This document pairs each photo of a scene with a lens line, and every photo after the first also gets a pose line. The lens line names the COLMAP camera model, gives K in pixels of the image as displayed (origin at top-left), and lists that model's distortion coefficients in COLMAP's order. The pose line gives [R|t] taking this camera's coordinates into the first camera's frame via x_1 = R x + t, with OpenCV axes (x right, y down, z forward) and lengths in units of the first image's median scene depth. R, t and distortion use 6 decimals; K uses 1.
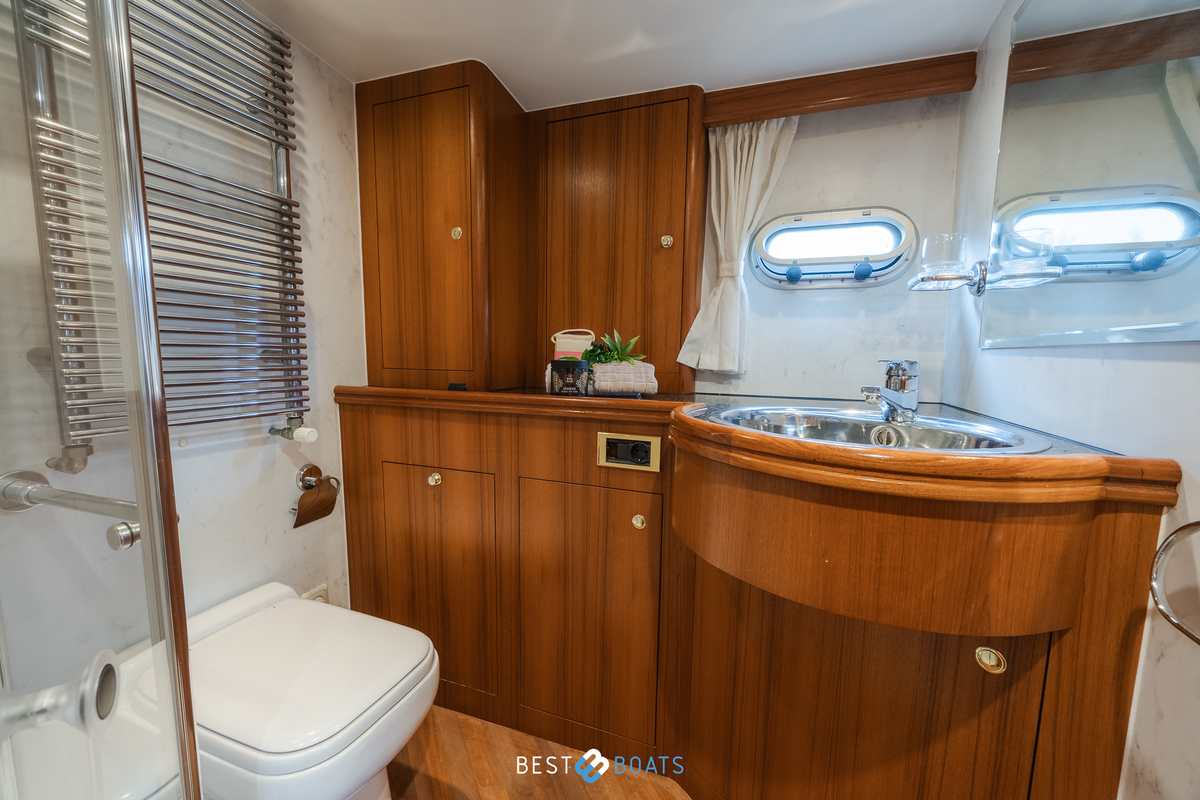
lens RADIAL K [[471.5, 0, 598.6], [0, 471.5, 404.9], [0, 0, 1]] dist [0.000090, 0.000013]
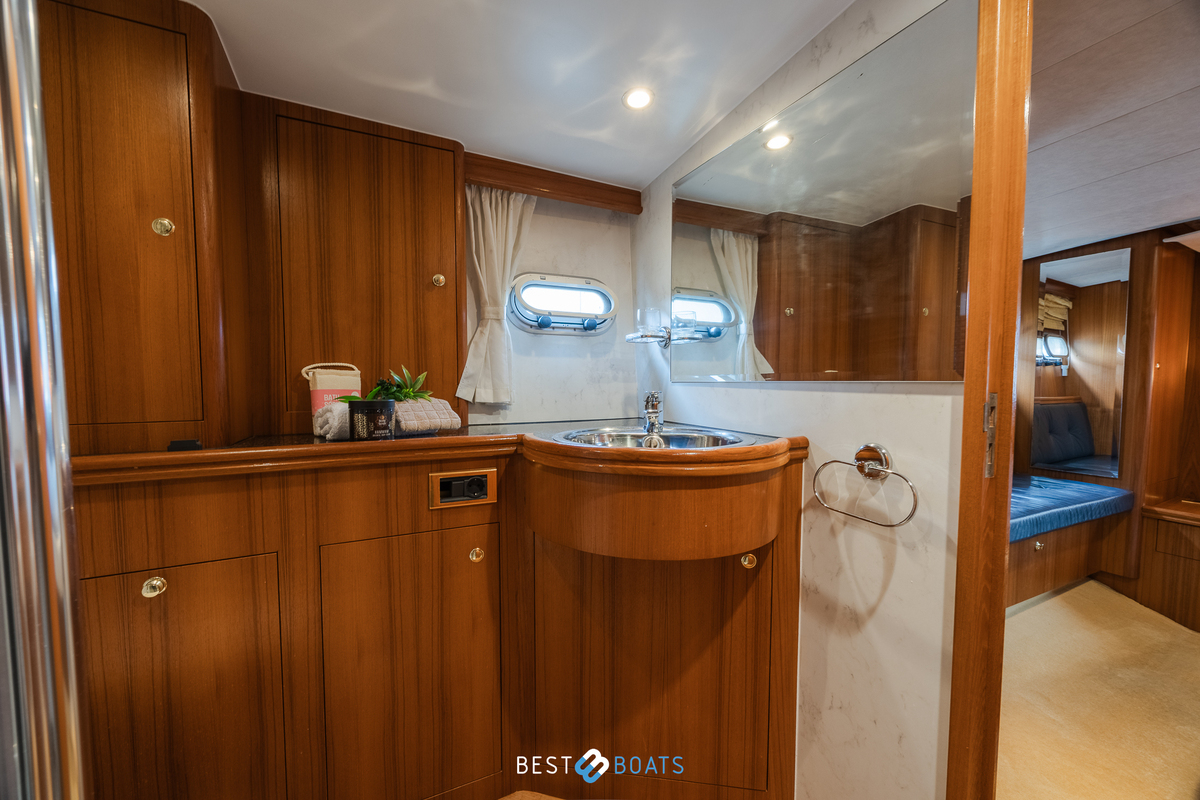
lens RADIAL K [[464.9, 0, 598.3], [0, 464.9, 404.1], [0, 0, 1]] dist [-0.000200, -0.000090]
pose [[0.688729, -0.051740, 0.723170, -0.388416], [0.090615, 0.995772, -0.015057, -0.033918], [-0.719334, 0.075900, 0.690505, 0.079352]]
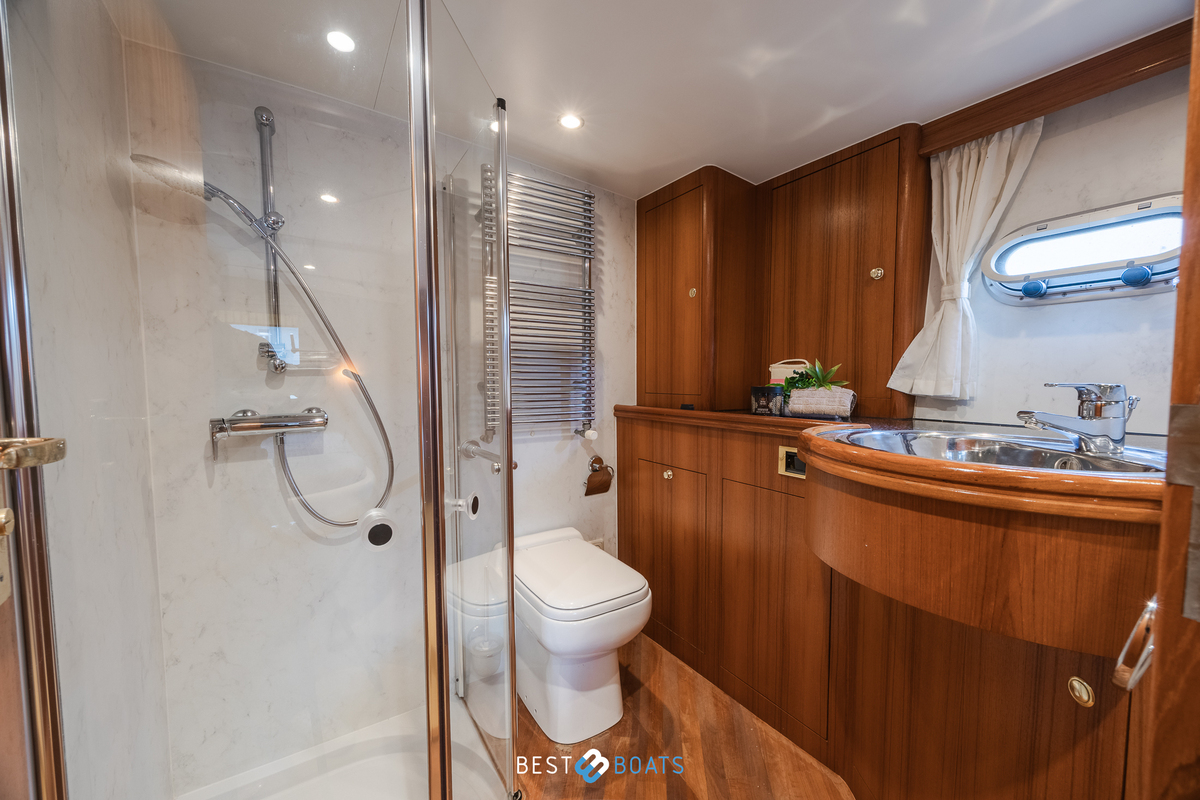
lens RADIAL K [[459.7, 0, 593.4], [0, 459.7, 405.5], [0, 0, 1]] dist [-0.001327, -0.000097]
pose [[0.788542, 0.019023, -0.614687, 0.301688], [-0.053983, 0.997804, -0.038372, 0.022594], [0.612607, 0.063441, 0.787837, -0.192955]]
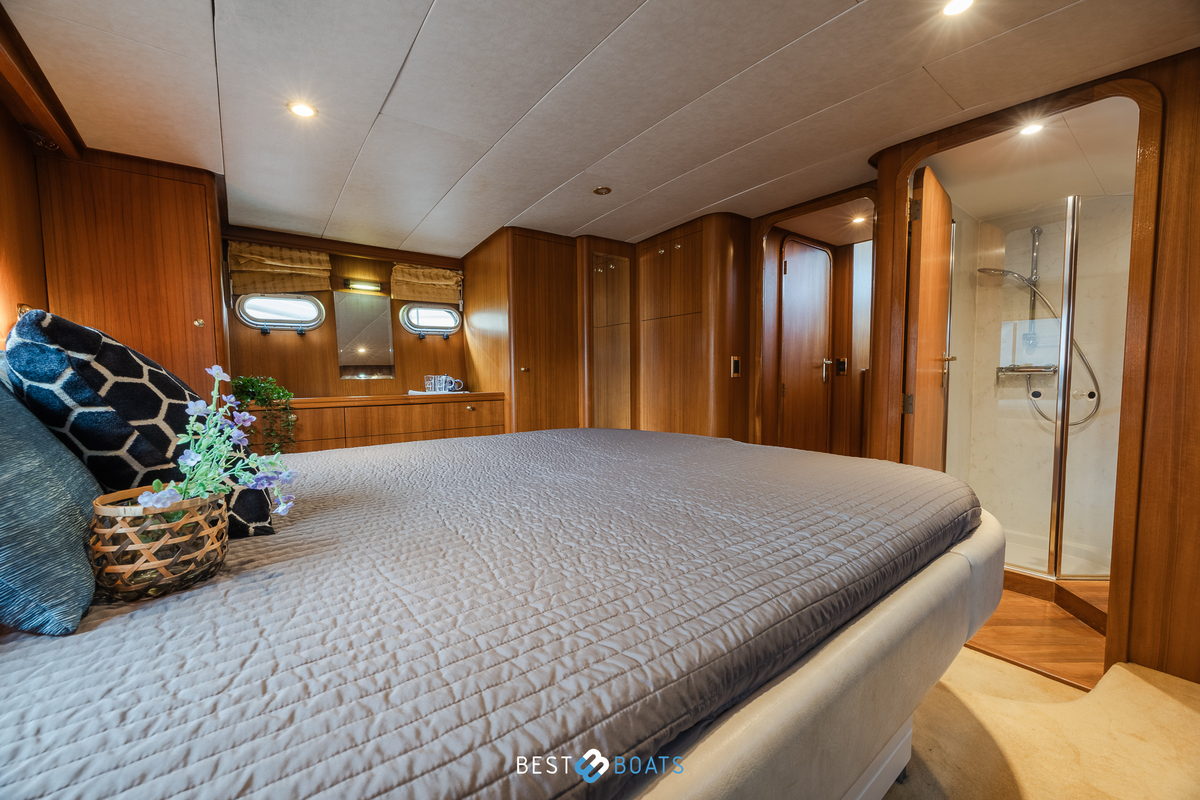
lens RADIAL K [[464.9, 0, 598.3], [0, 464.9, 404.1], [0, 0, 1]] dist [-0.000200, -0.000090]
pose [[-0.527901, 0.043009, -0.848216, 2.134686], [-0.095097, 0.989443, 0.109355, 0.177006], [0.843965, 0.138392, -0.518238, -0.384311]]
